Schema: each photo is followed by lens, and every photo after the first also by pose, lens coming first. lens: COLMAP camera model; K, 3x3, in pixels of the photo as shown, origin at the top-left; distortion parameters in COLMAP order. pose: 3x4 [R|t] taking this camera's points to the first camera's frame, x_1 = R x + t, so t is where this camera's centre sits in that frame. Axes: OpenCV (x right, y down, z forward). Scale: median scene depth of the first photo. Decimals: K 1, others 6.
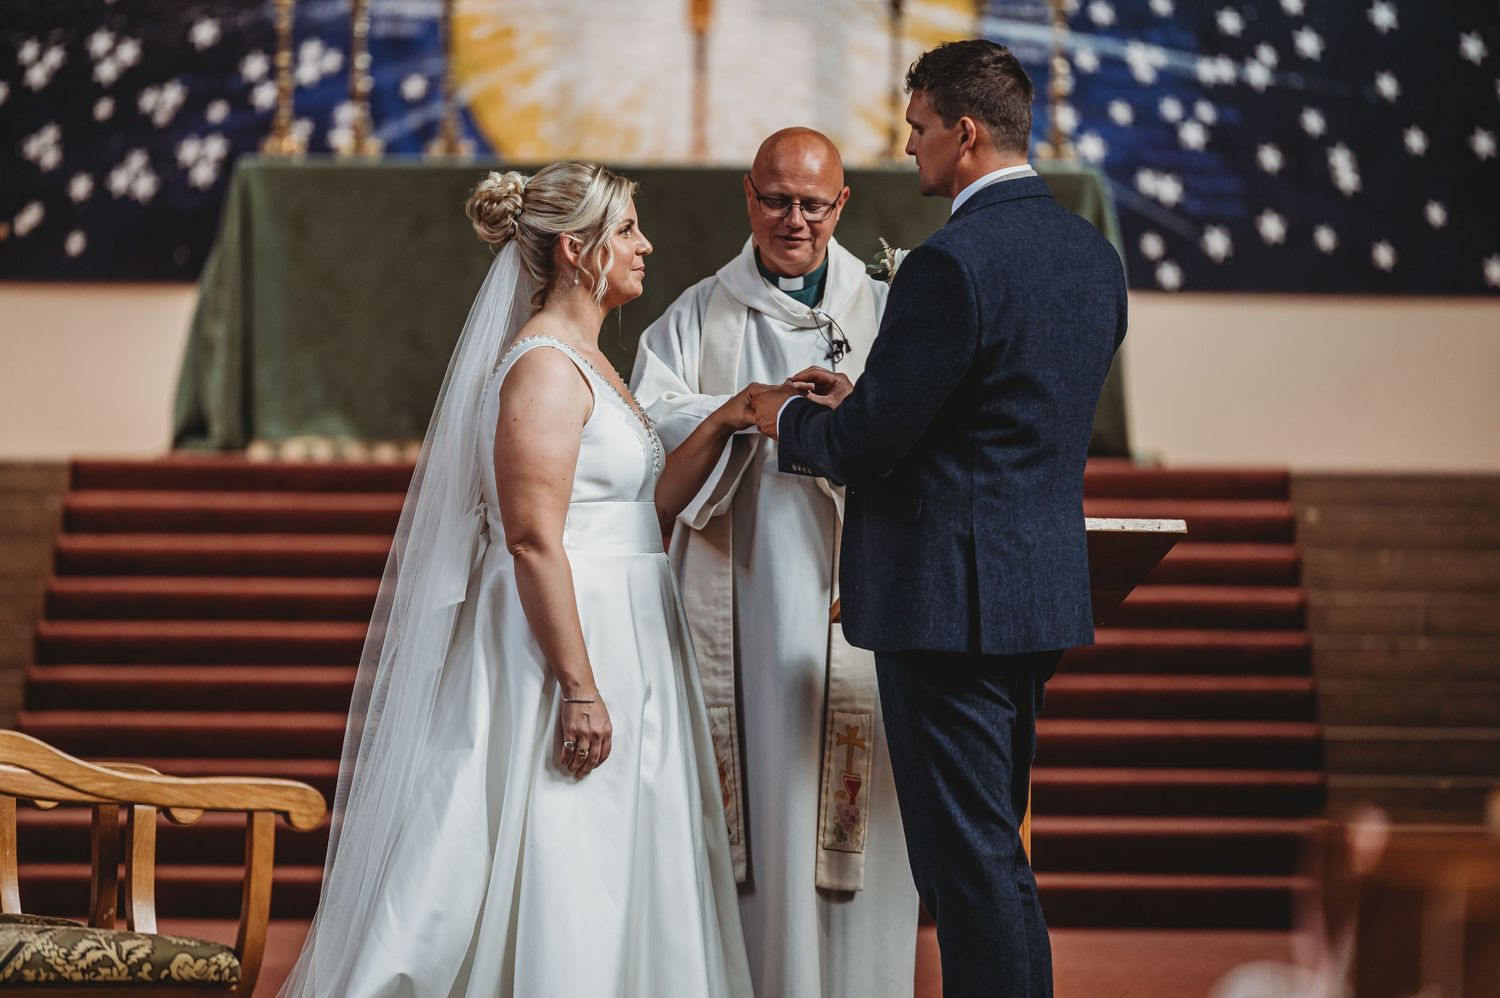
lens RADIAL K [[8895.1, 0, 750.0], [0, 8895.1, 499.0], [0, 0, 1]] dist [-0.013161, -3.154207]
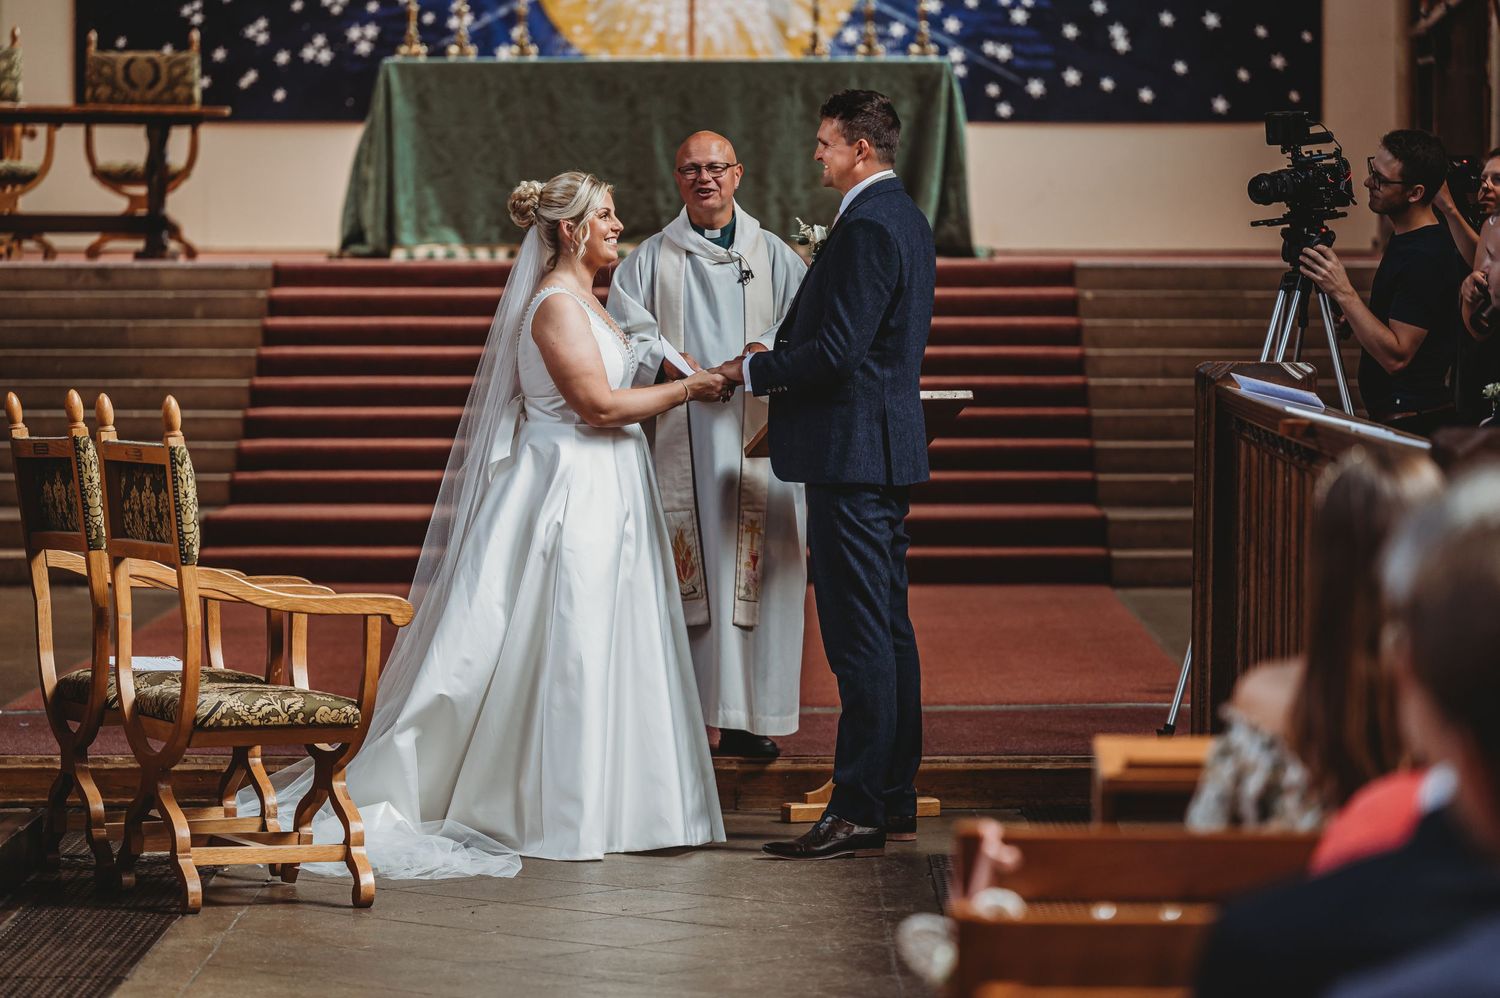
lens RADIAL K [[5975.6, 0, 750.0], [0, 5975.6, 499.0], [0, 0, 1]] dist [0.009087, -2.843496]
pose [[0.999954, -0.009590, -0.000626, 0.003997], [0.009609, 0.998580, 0.052407, -0.012715], [0.000123, -0.052411, 0.998626, -0.016558]]
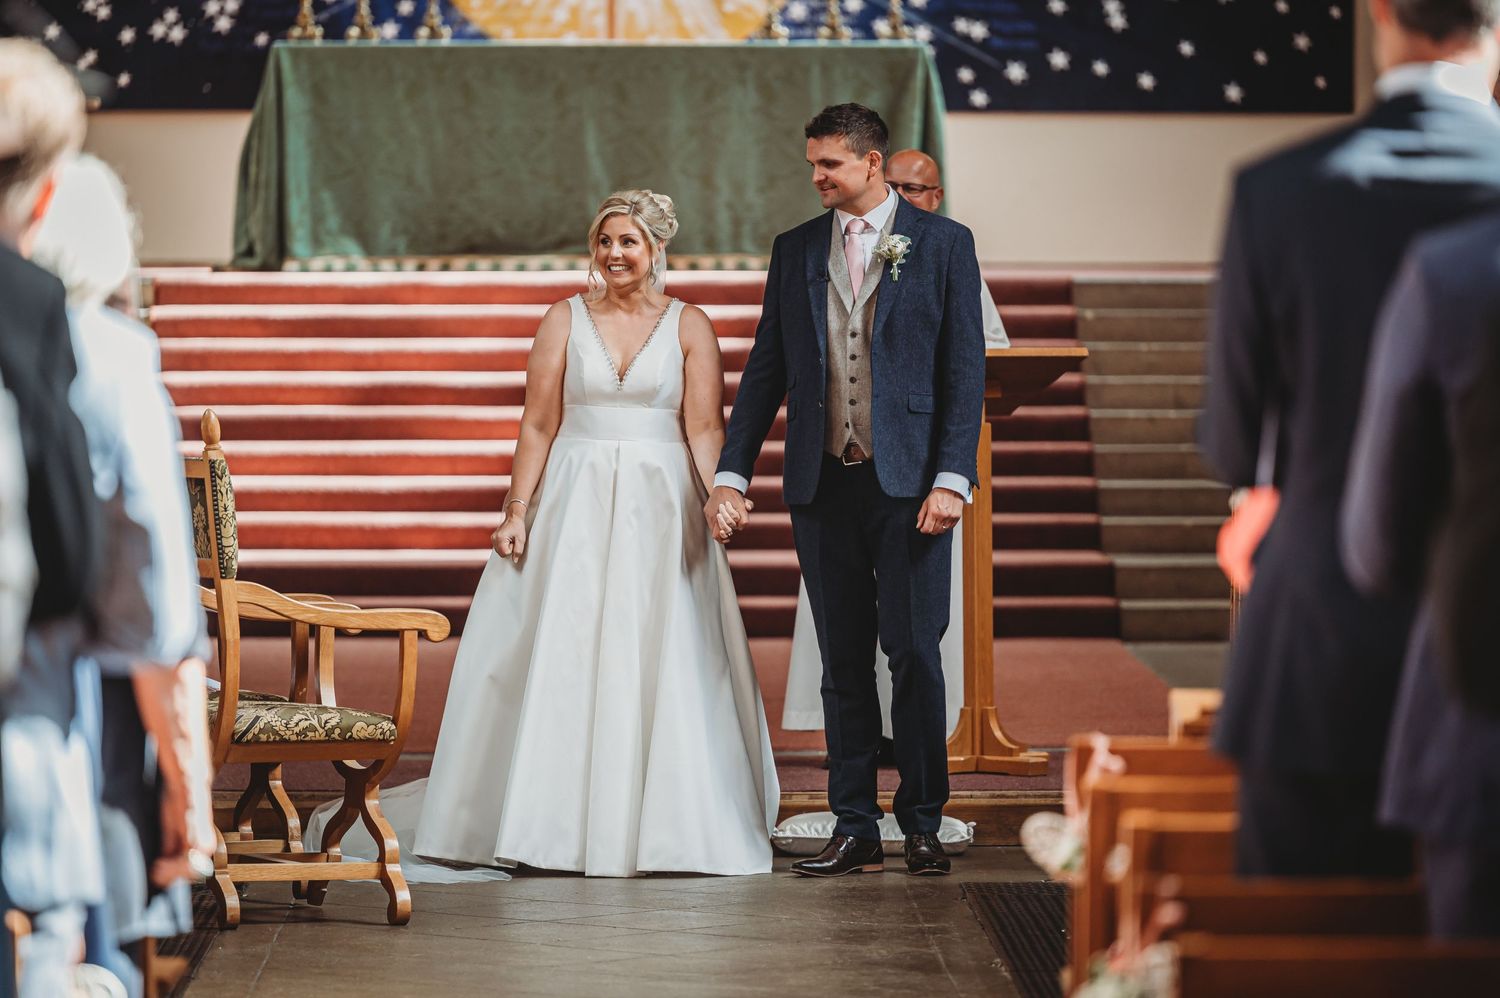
lens RADIAL K [[7708.3, 0, 750.0], [0, 7708.3, 499.0], [0, 0, 1]] dist [0.032040, -0.941759]
pose [[0.999800, -0.009492, 0.017595, -0.005956], [0.008755, 0.999100, 0.041515, -0.013826], [-0.017973, -0.041353, 0.998983, -0.111585]]
